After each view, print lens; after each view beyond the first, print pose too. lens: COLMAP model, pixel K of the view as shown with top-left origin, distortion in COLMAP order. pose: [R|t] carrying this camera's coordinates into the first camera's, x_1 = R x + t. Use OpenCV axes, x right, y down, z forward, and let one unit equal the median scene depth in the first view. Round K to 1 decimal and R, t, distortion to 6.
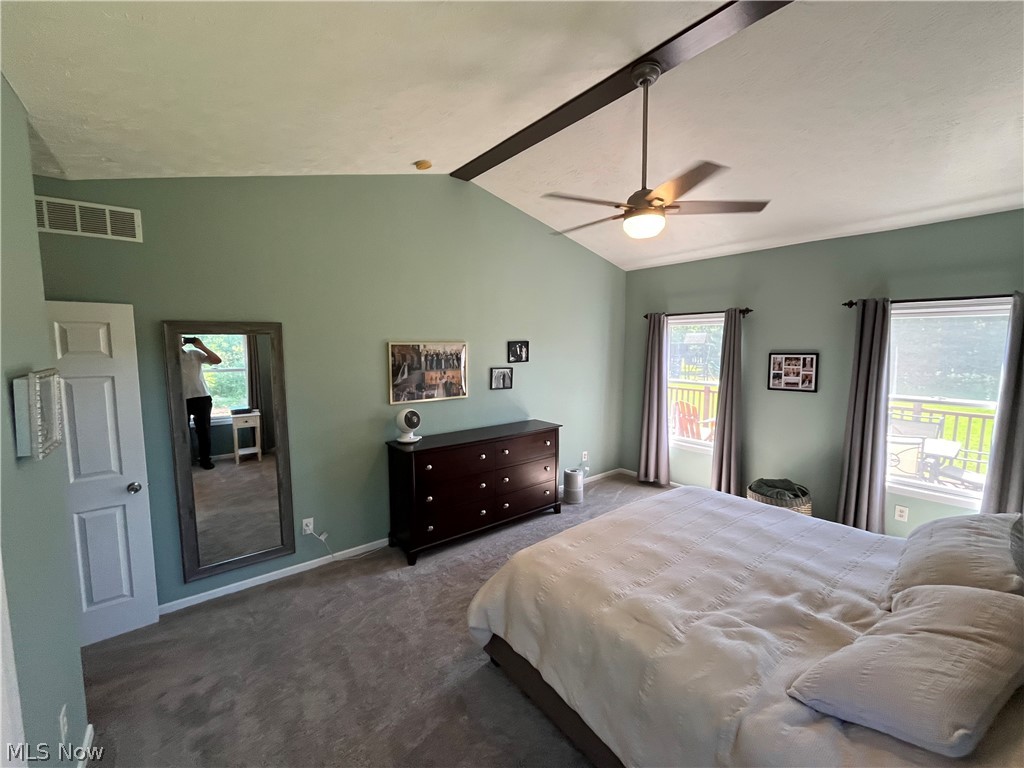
lens RADIAL K [[419.5, 0, 513.3], [0, 419.5, 384.0], [0, 0, 1]] dist [-0.002997, 0.000236]
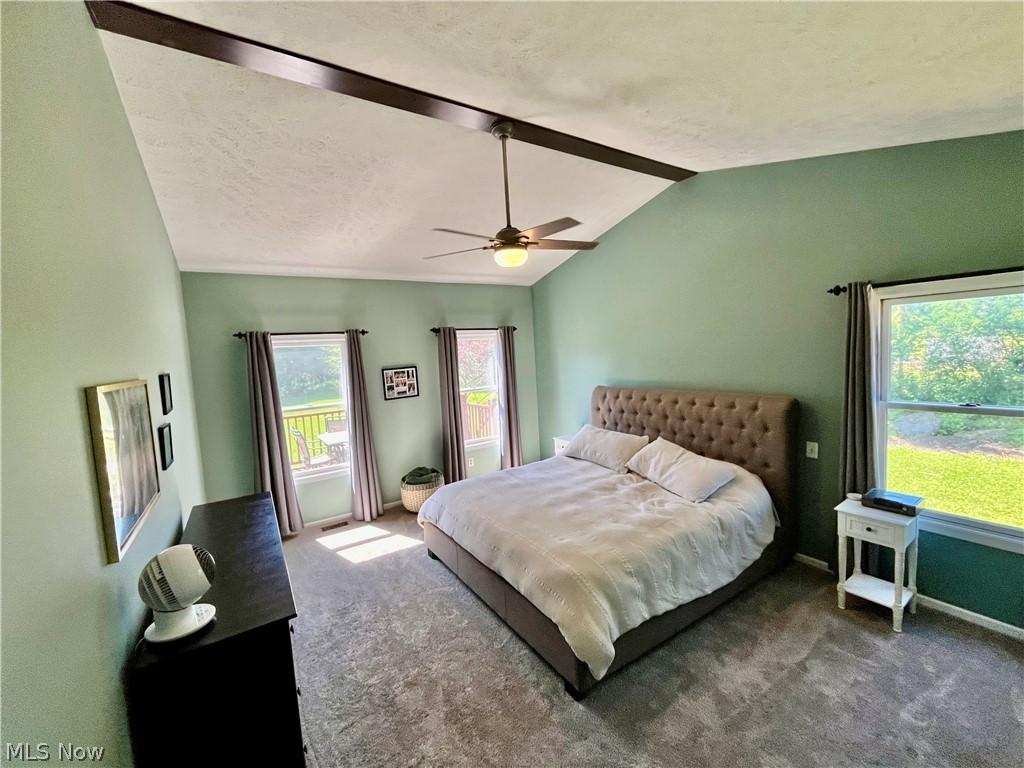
lens RADIAL K [[419.5, 0, 510.8], [0, 419.5, 382.8], [0, 0, 1]] dist [-0.002997, 0.000236]
pose [[0.095938, -0.083706, 0.991861, -0.604286], [0.153535, 0.985777, 0.068342, -0.072831], [-0.983475, 0.145729, 0.107426, 0.625025]]
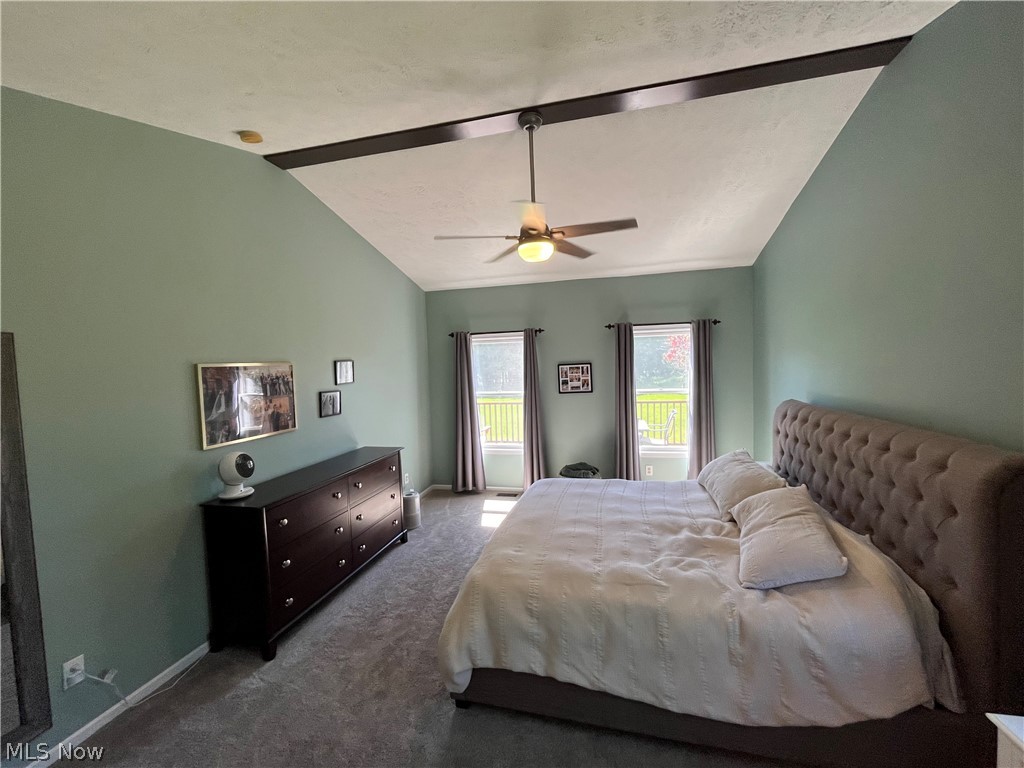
lens RADIAL K [[419.5, 0, 512.5], [0, 419.5, 383.5], [0, 0, 1]] dist [-0.002997, 0.000236]
pose [[0.792797, -0.058269, 0.606694, -0.305887], [0.092680, 0.995369, -0.025511, 0.002521], [-0.602398, 0.076453, 0.794526, 0.107148]]
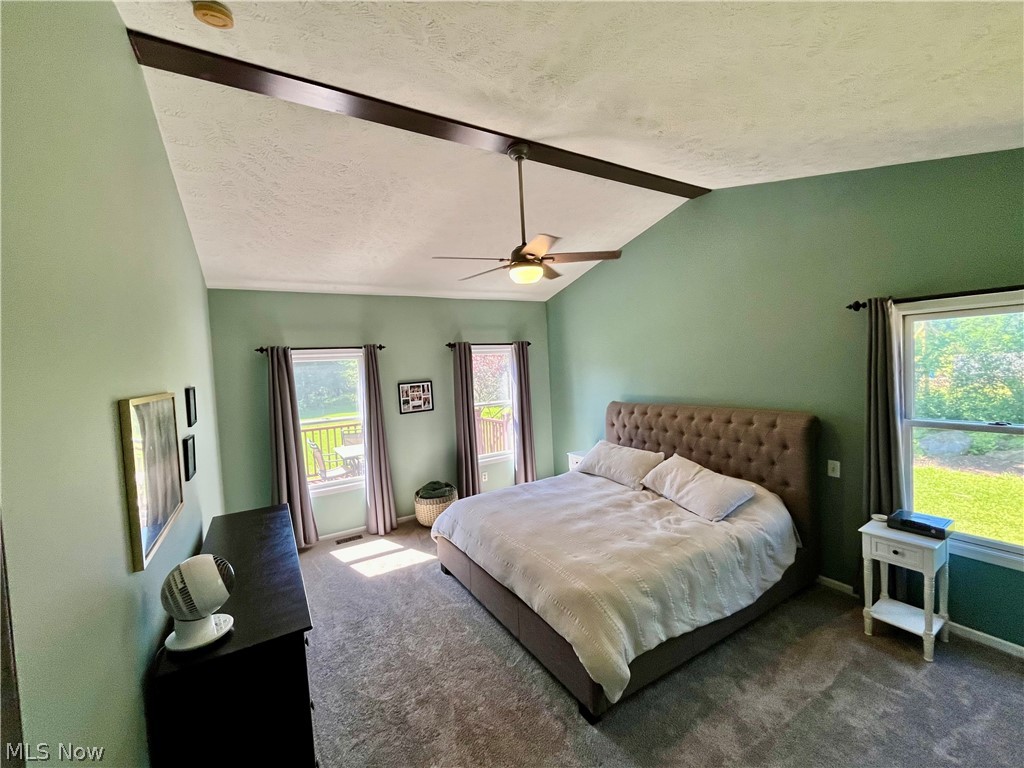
lens RADIAL K [[419.5, 0, 510.4], [0, 419.5, 382.8], [0, 0, 1]] dist [-0.002997, 0.000236]
pose [[0.130168, -0.048792, 0.990291, -0.609626], [0.149703, 0.988305, 0.029017, -0.074323], [-0.980125, 0.144472, 0.135950, 0.625070]]
